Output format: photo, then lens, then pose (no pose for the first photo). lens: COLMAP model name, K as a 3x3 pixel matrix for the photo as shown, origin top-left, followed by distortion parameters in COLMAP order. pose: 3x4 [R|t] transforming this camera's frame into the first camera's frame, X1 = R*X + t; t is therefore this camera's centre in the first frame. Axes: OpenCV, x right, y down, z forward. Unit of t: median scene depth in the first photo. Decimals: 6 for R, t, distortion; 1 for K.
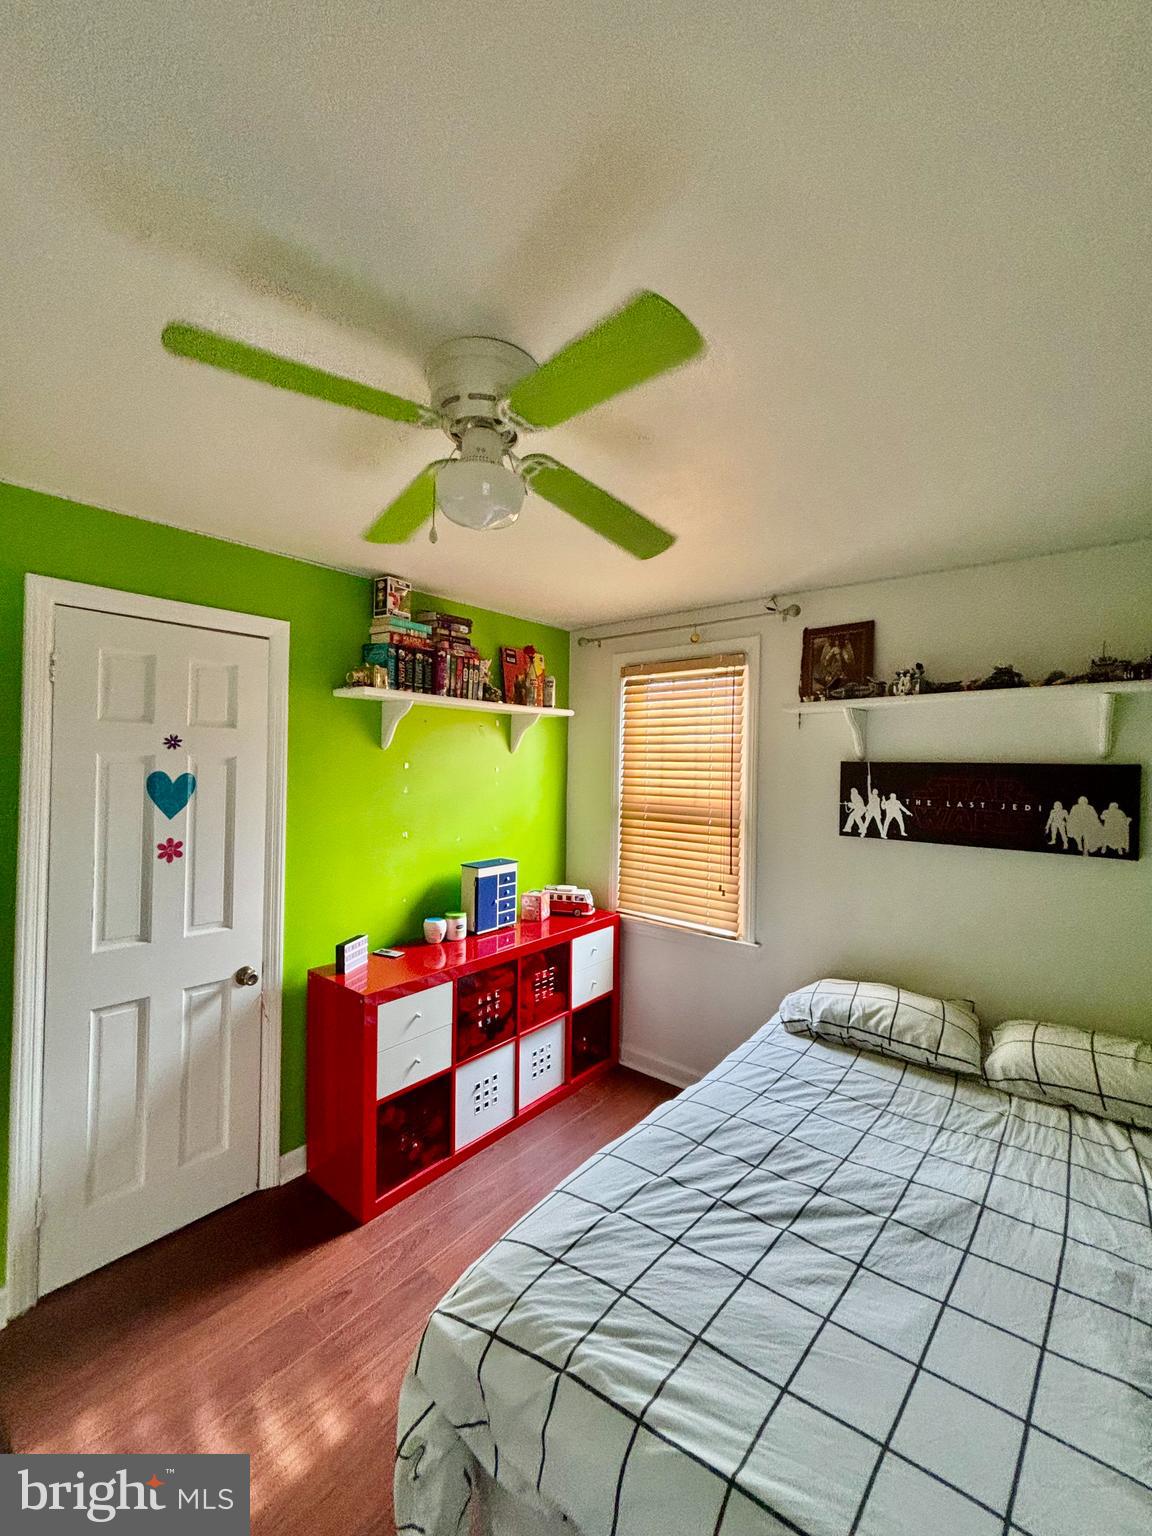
lens RADIAL K [[615.2, 0, 576.4], [0, 615.2, 763.8], [0, 0, 1]] dist [-0.003265, 0.000006]
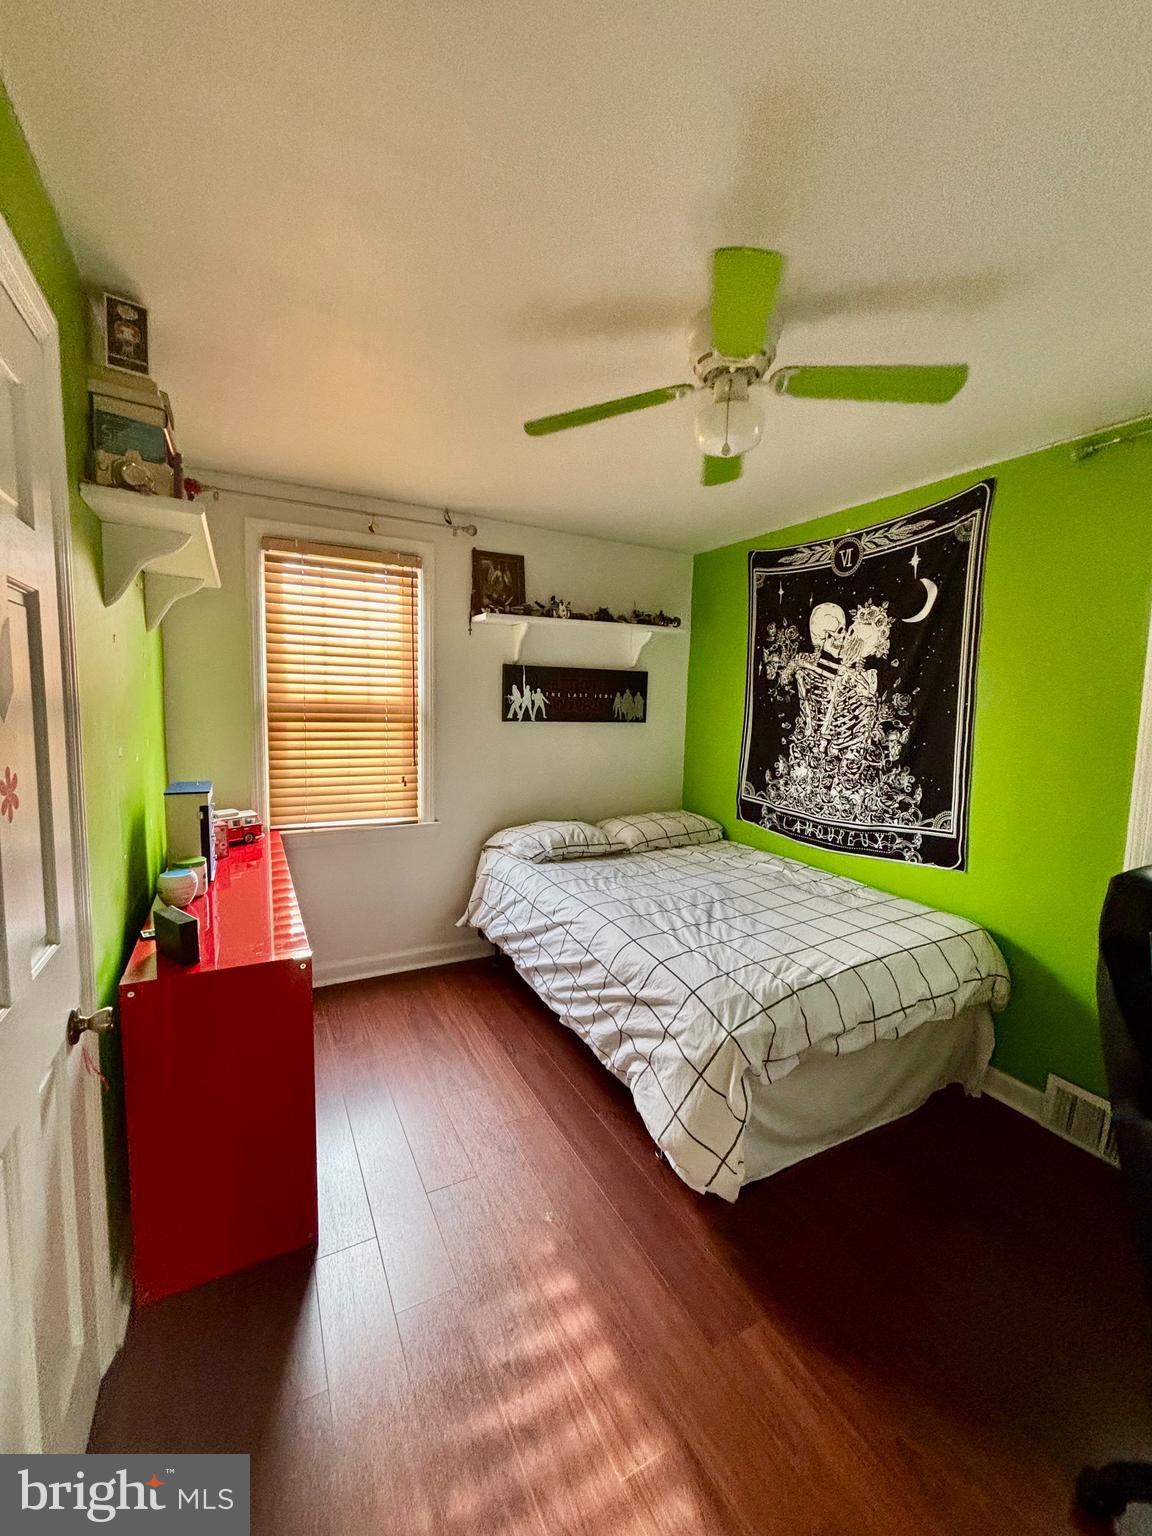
lens RADIAL K [[615.2, 0, 576.4], [0, 615.2, 763.8], [0, 0, 1]] dist [-0.003265, 0.000006]
pose [[0.368871, -0.106470, 0.923363, -0.743994], [-0.023587, 0.992026, 0.123810, 0.042252], [-0.929181, -0.067449, 0.363418, 0.390185]]
